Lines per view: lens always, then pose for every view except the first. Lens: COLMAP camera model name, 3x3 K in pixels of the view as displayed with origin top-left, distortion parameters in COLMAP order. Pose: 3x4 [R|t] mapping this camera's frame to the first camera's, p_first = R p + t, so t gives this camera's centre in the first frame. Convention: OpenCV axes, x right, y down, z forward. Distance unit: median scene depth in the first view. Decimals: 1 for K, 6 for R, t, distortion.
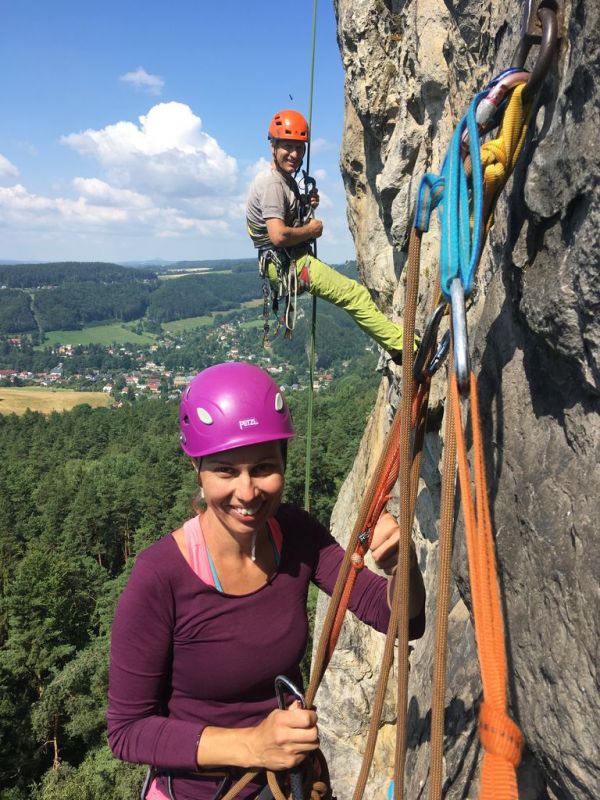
lens RADIAL K [[672.9, 0, 302.7], [0, 672.9, 398.7], [0, 0, 1]] dist [0.132426, -0.195923]
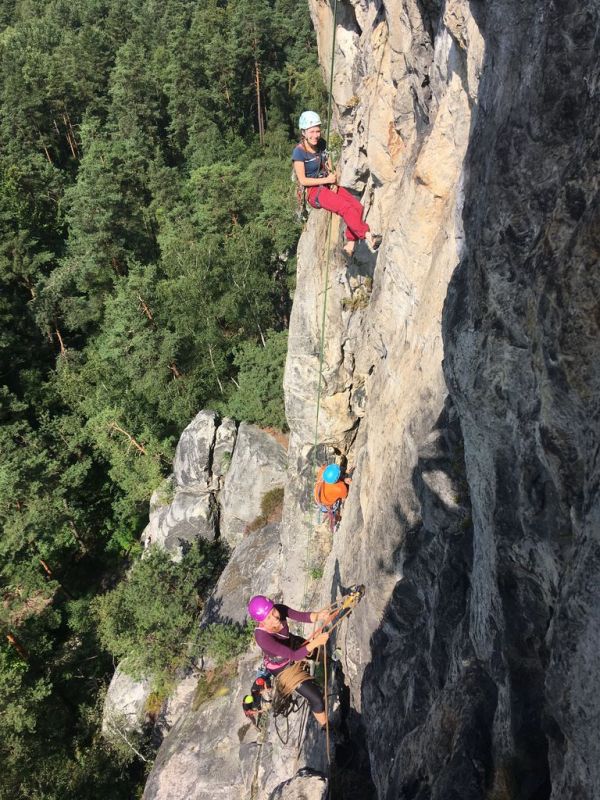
lens RADIAL K [[672.9, 0, 302.7], [0, 672.9, 398.7], [0, 0, 1]] dist [0.132426, -0.195923]
pose [[0.997065, -0.057489, 0.050564, -0.013074], [0.017424, 0.813492, 0.581316, -0.151832], [-0.074553, -0.578728, 0.812106, -0.085952]]
